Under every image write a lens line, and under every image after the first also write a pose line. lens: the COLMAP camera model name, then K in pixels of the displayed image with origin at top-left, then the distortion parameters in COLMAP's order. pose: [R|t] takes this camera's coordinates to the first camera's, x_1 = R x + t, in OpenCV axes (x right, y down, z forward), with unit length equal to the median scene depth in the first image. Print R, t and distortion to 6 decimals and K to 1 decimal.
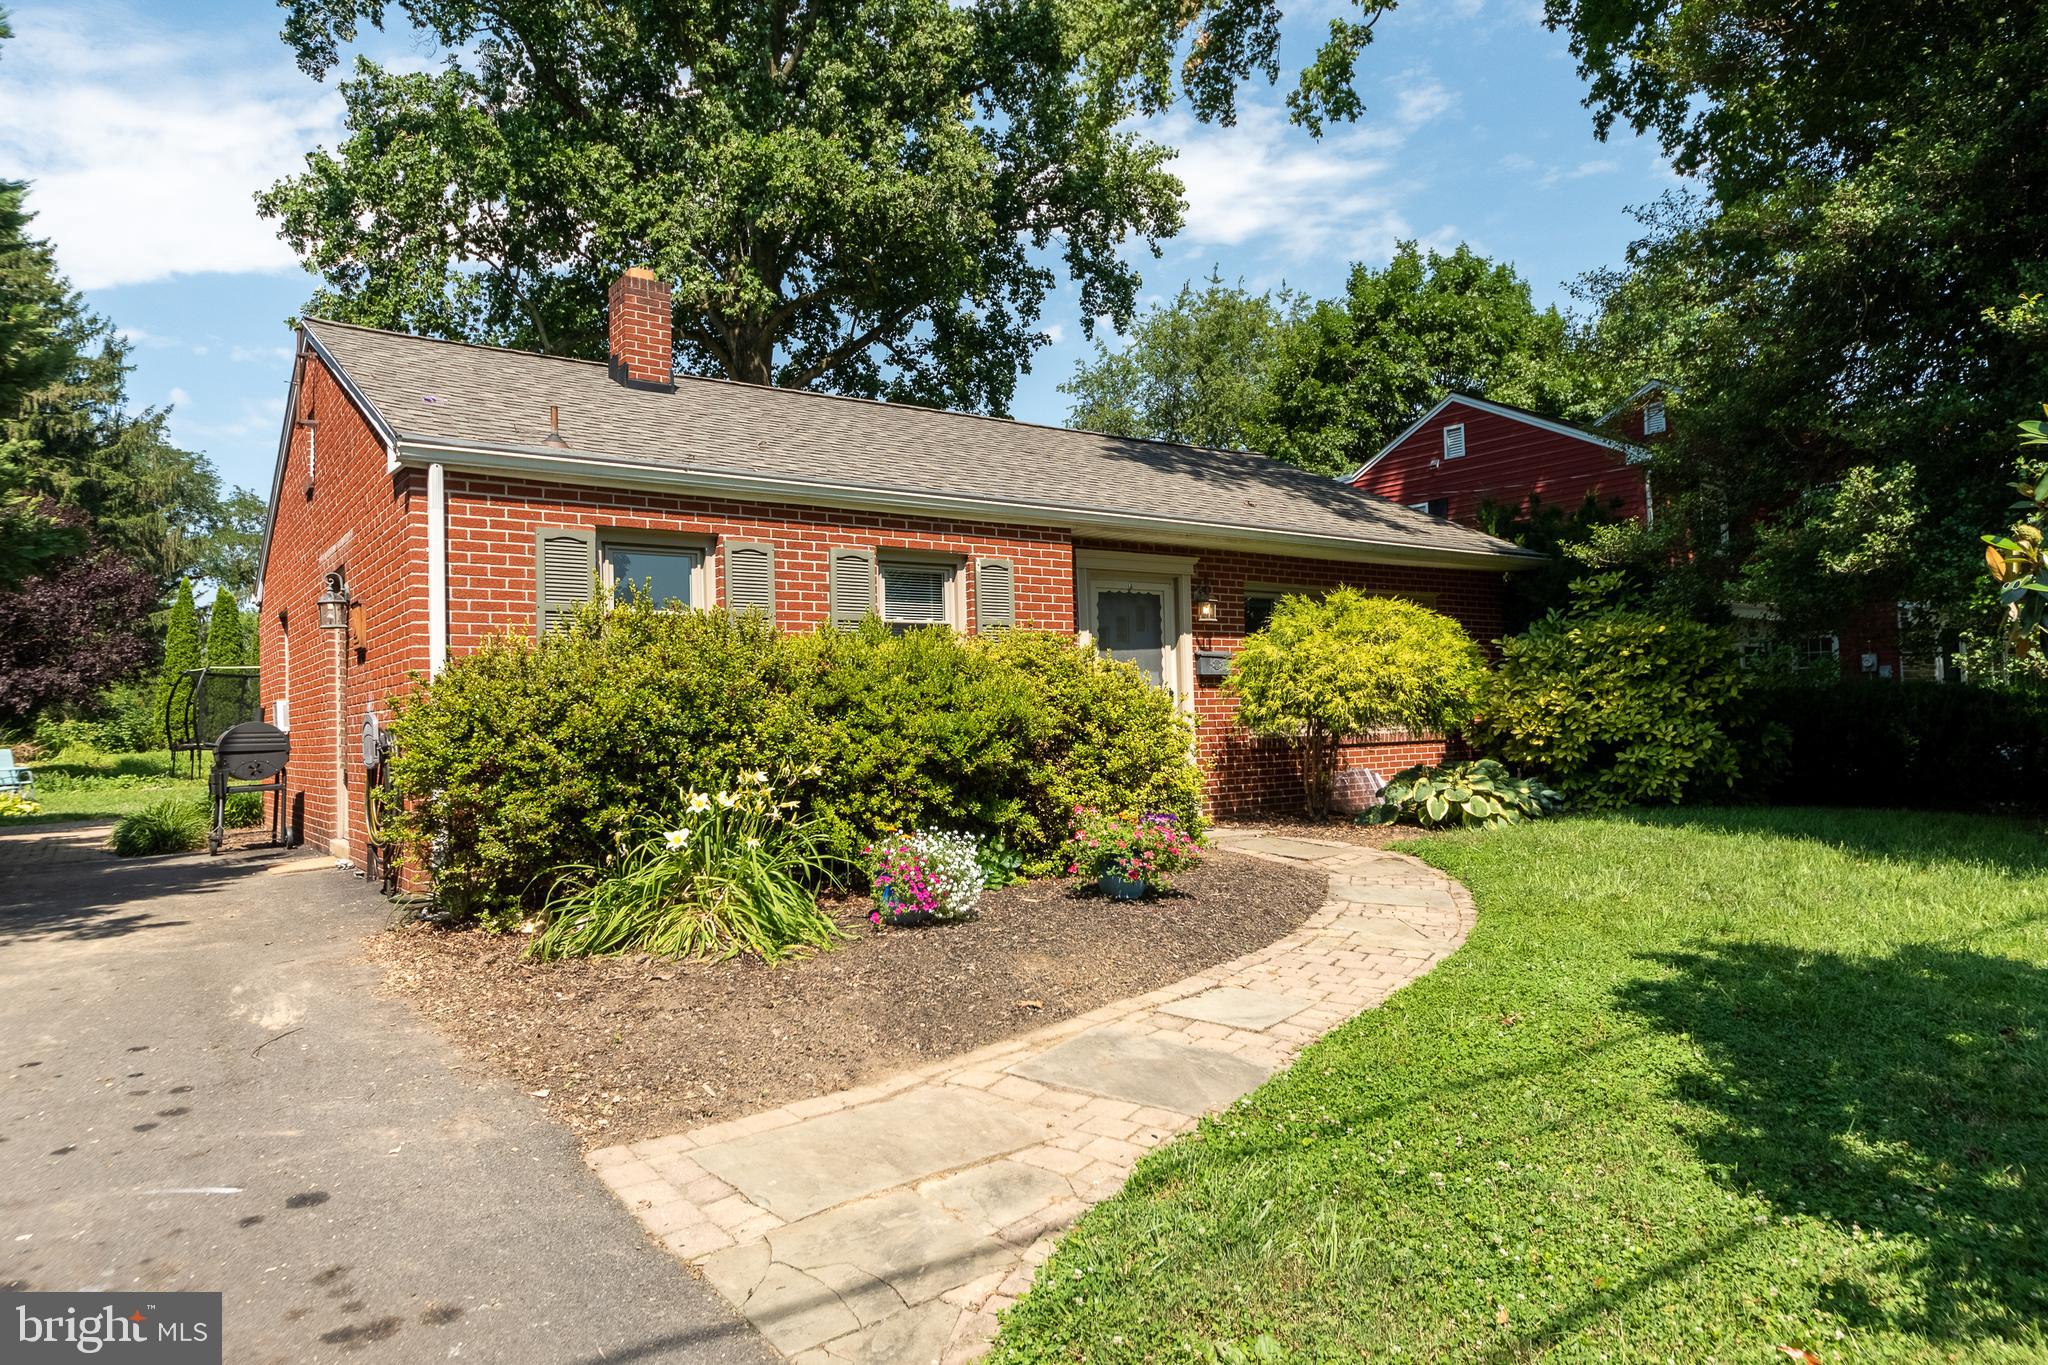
lens RADIAL K [[1246.9, 0, 1021.5], [0, 1246.9, 670.1], [0, 0, 1]] dist [0.023387, -0.016669]
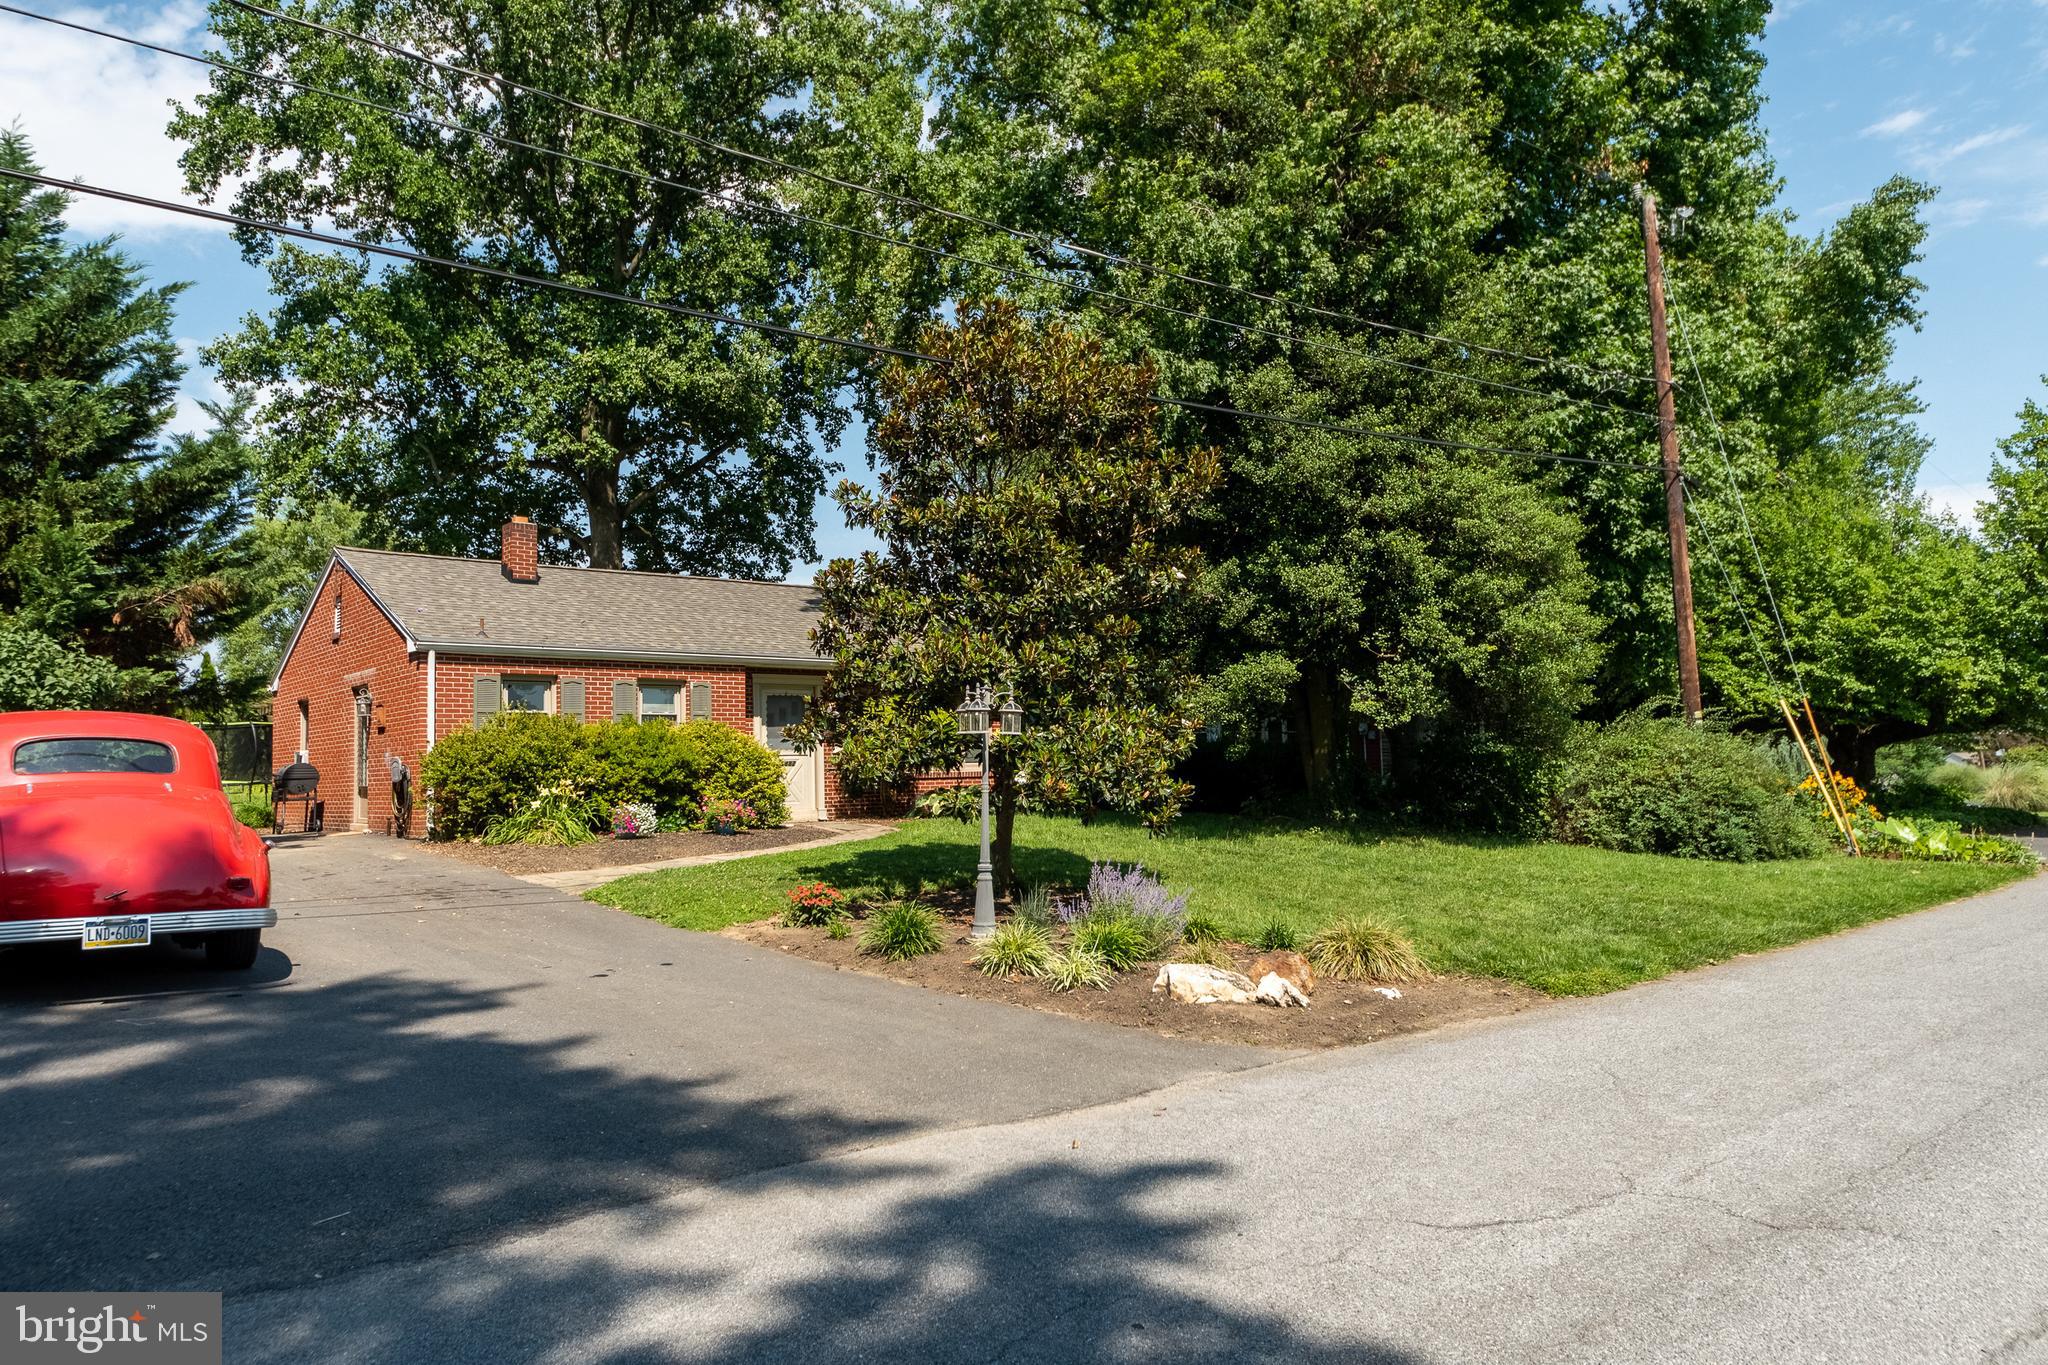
lens RADIAL K [[1298.4, 0, 1020.7], [0, 1298.4, 682.0], [0, 0, 1]] dist [0.020507, -0.000289]
pose [[0.996165, 0.009813, 0.086946, 0.311332], [-0.007339, 0.999560, -0.028724, -0.033159], [-0.087190, 0.027975, 0.995799, -1.136748]]
